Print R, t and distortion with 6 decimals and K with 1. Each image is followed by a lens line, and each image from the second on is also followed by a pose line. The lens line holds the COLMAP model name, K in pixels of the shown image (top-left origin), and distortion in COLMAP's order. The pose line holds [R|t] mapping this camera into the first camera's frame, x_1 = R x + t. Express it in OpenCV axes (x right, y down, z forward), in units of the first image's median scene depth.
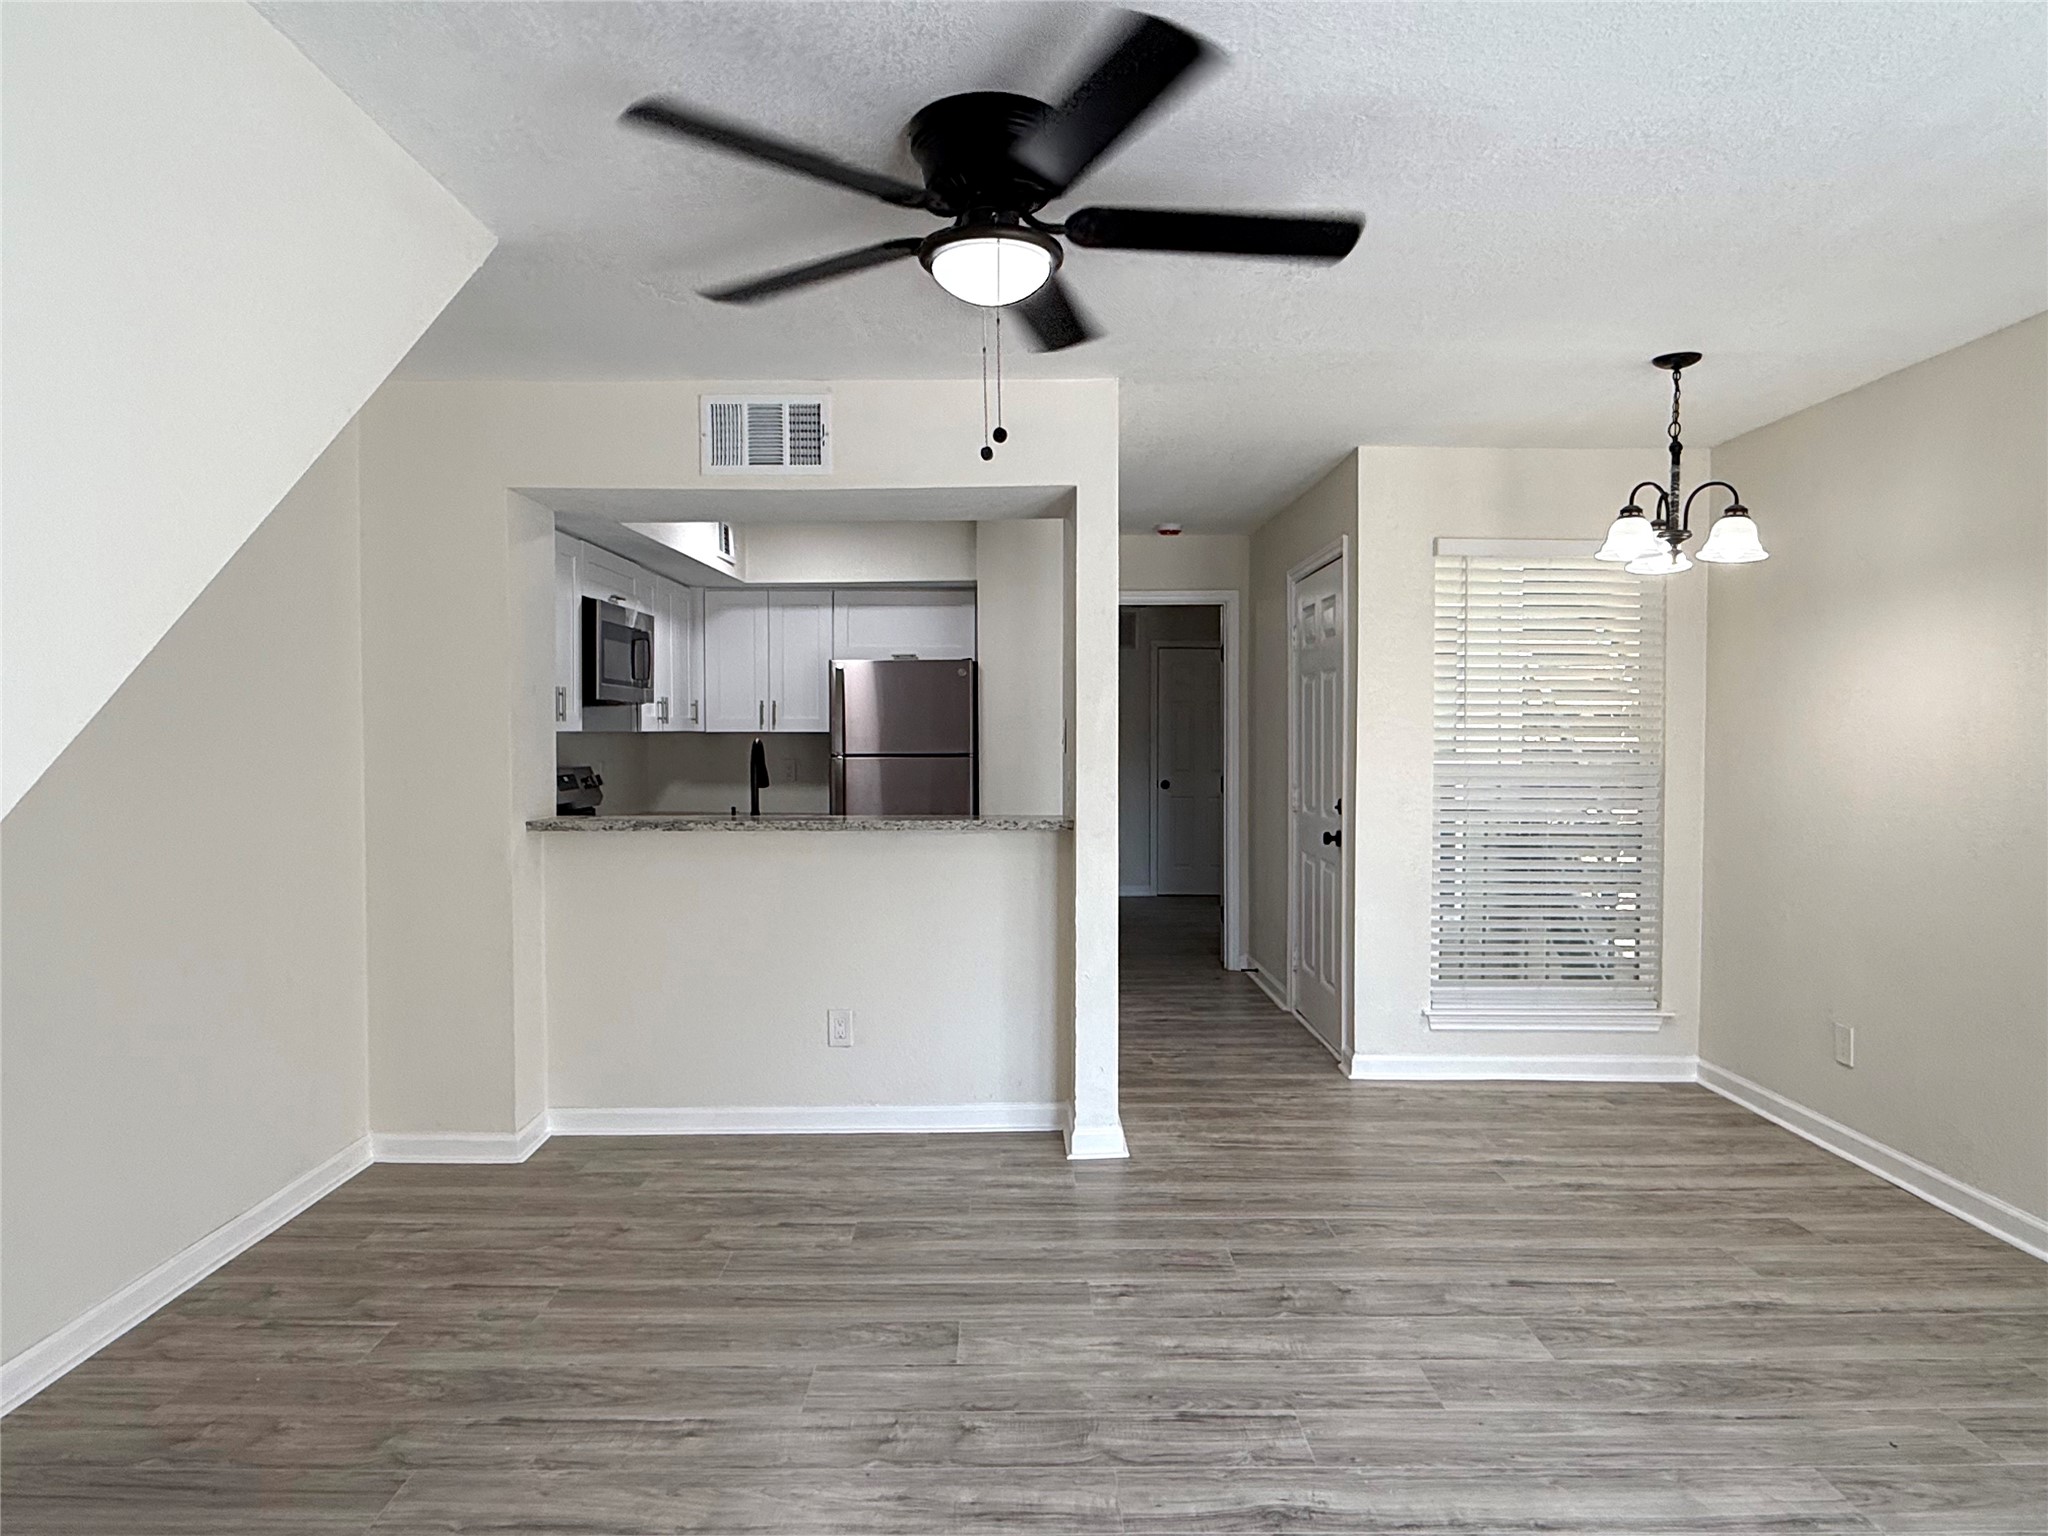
lens RADIAL K [[1285.7, 0, 1023.3], [0, 1285.7, 746.4], [0, 0, 1]] dist [0.003521, 0.001533]
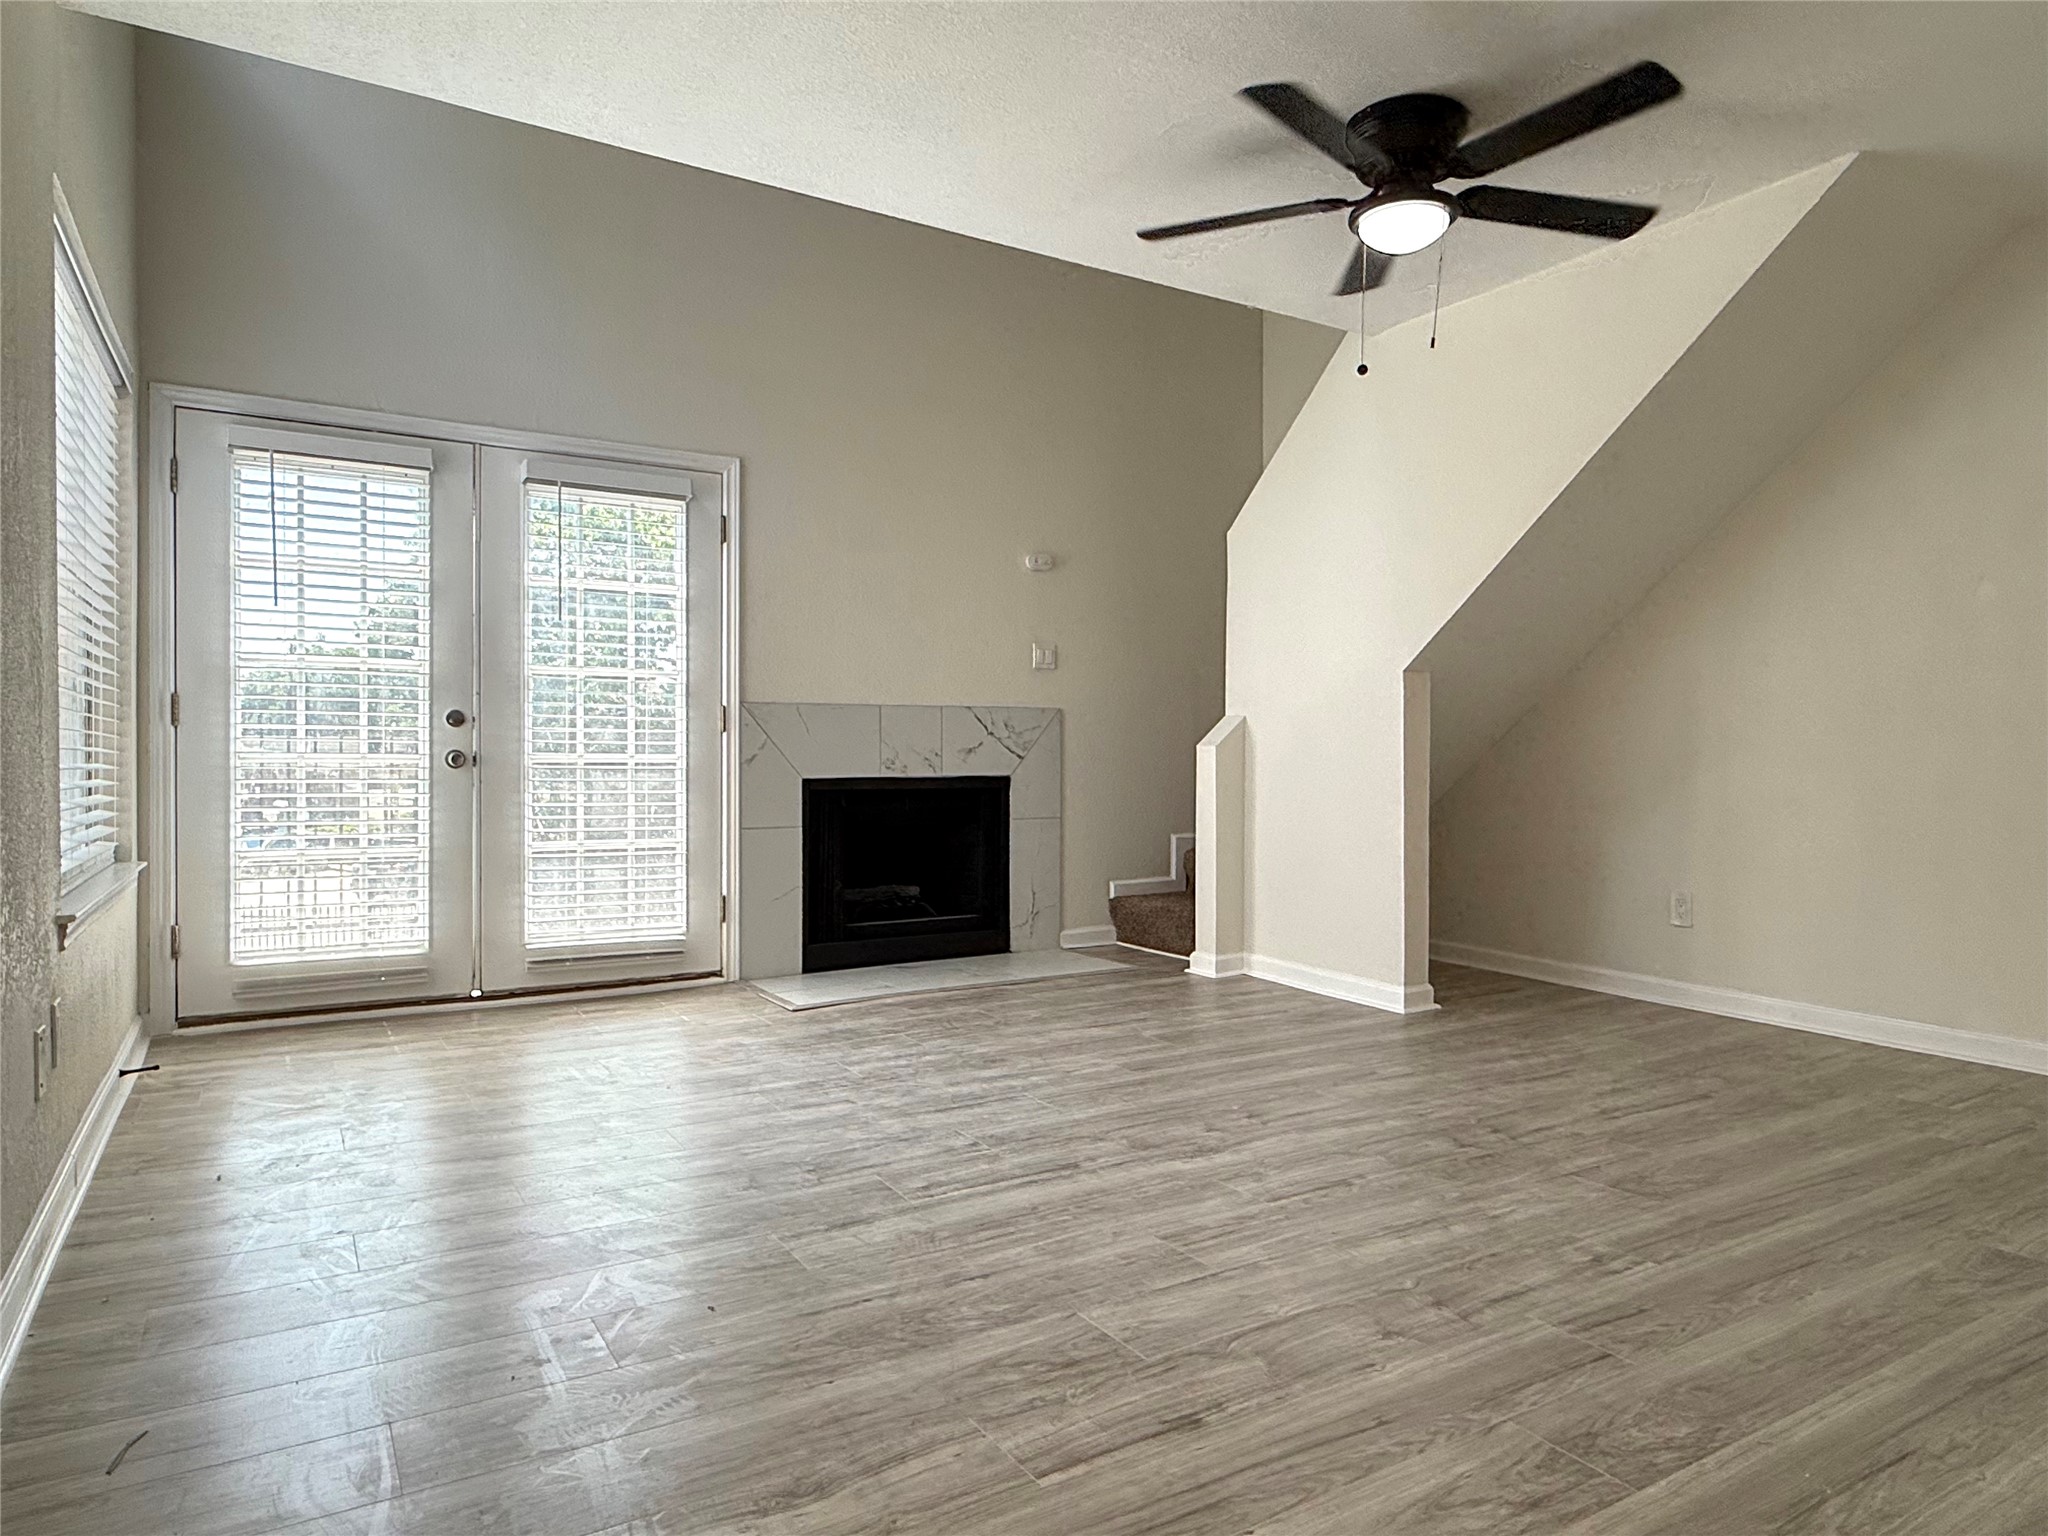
lens RADIAL K [[1236.9, 0, 1021.4], [0, 1236.9, 762.8], [0, 0, 1]] dist [0.002280, -0.001718]
pose [[-0.862809, 0.001650, -0.505528, 0.611459], [-0.008994, 0.999786, 0.018613, 0.106358], [0.505451, 0.020606, -0.862609, 1.213722]]
